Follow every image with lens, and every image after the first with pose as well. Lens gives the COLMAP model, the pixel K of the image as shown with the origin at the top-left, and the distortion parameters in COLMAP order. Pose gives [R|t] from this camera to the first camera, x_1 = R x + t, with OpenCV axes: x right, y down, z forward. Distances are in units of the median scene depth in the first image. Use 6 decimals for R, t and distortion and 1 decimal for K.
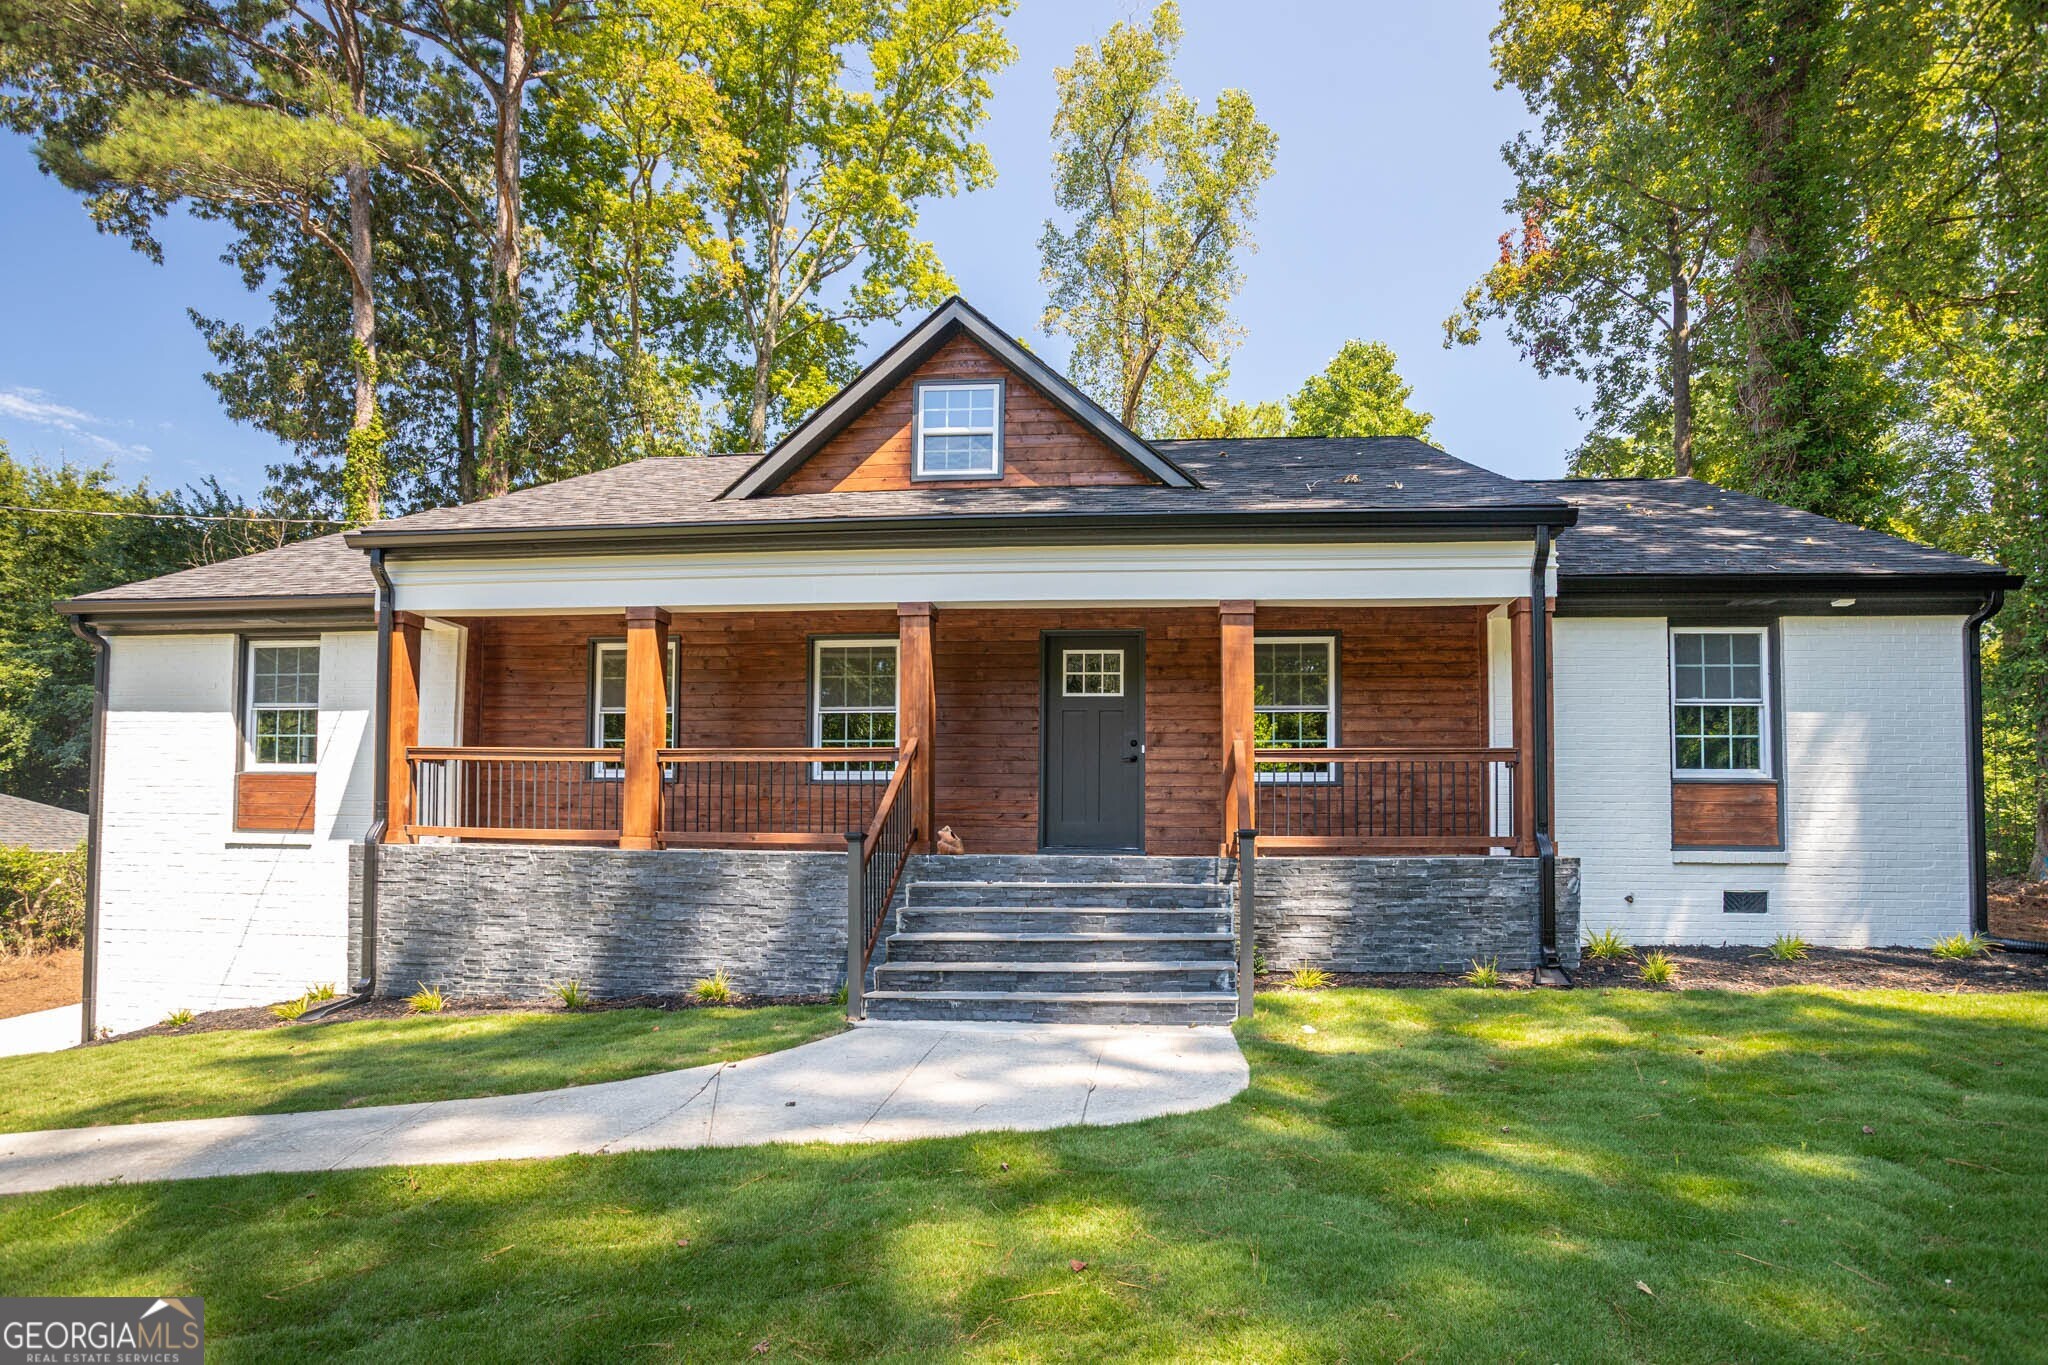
lens RADIAL K [[960.3, 0, 1024.0], [0, 960.3, 682.5], [0, 0, 1]] dist [-0.068610, 0.023269]
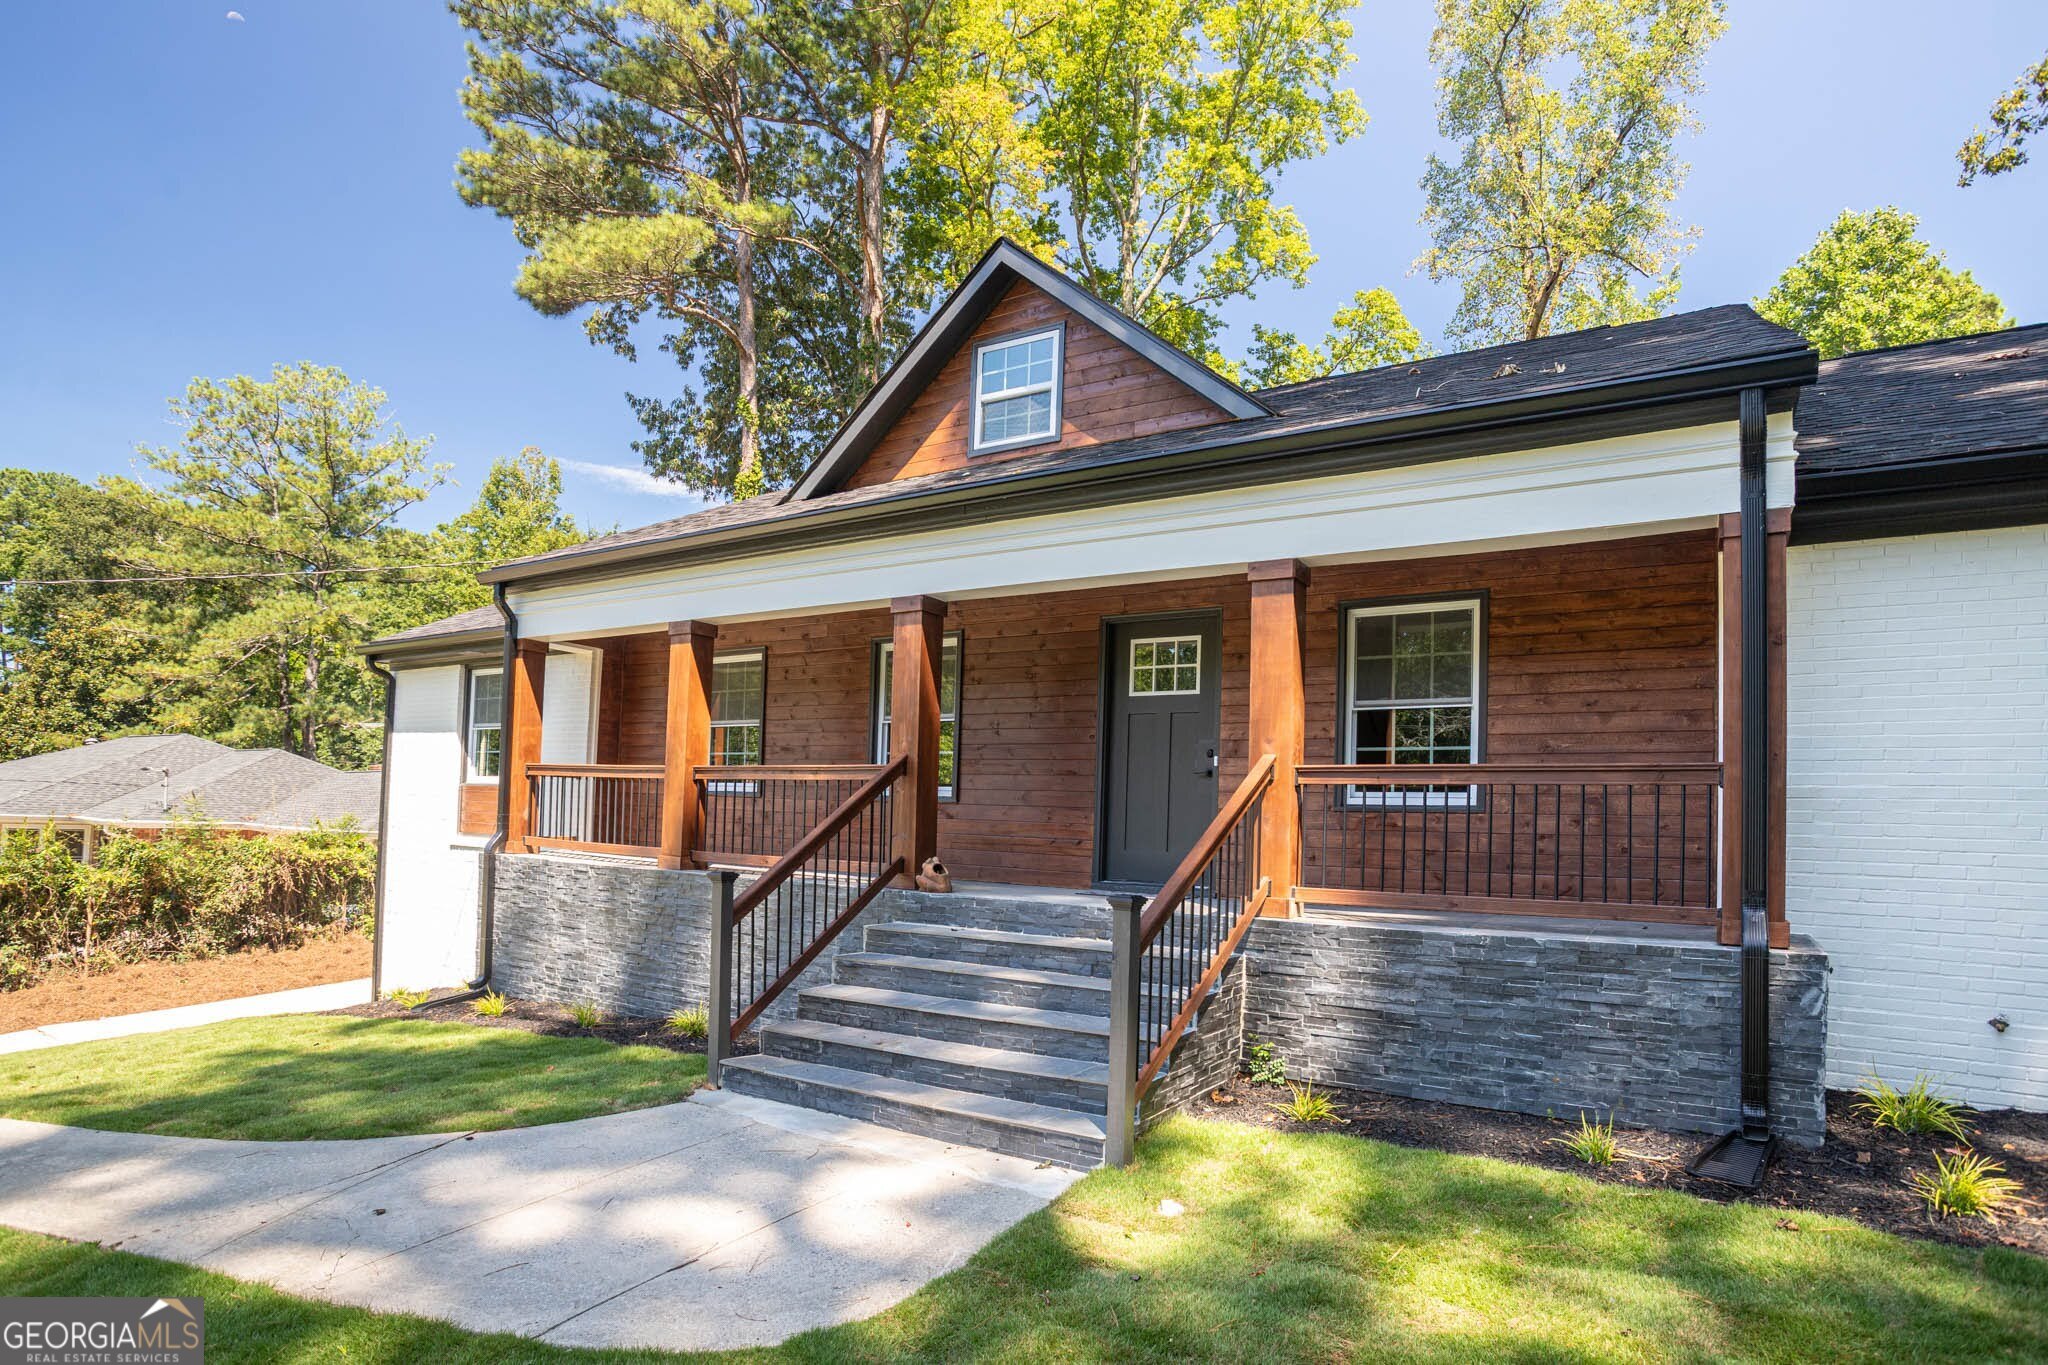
lens RADIAL K [[960.3, 0, 1024.0], [0, 960.3, 682.5], [0, 0, 1]] dist [-0.068610, 0.023269]
pose [[0.912795, -0.038658, -0.406584, 0.289480], [0.043338, 0.999058, 0.002305, -0.002779], [0.406112, -0.019725, 0.913610, 0.217407]]
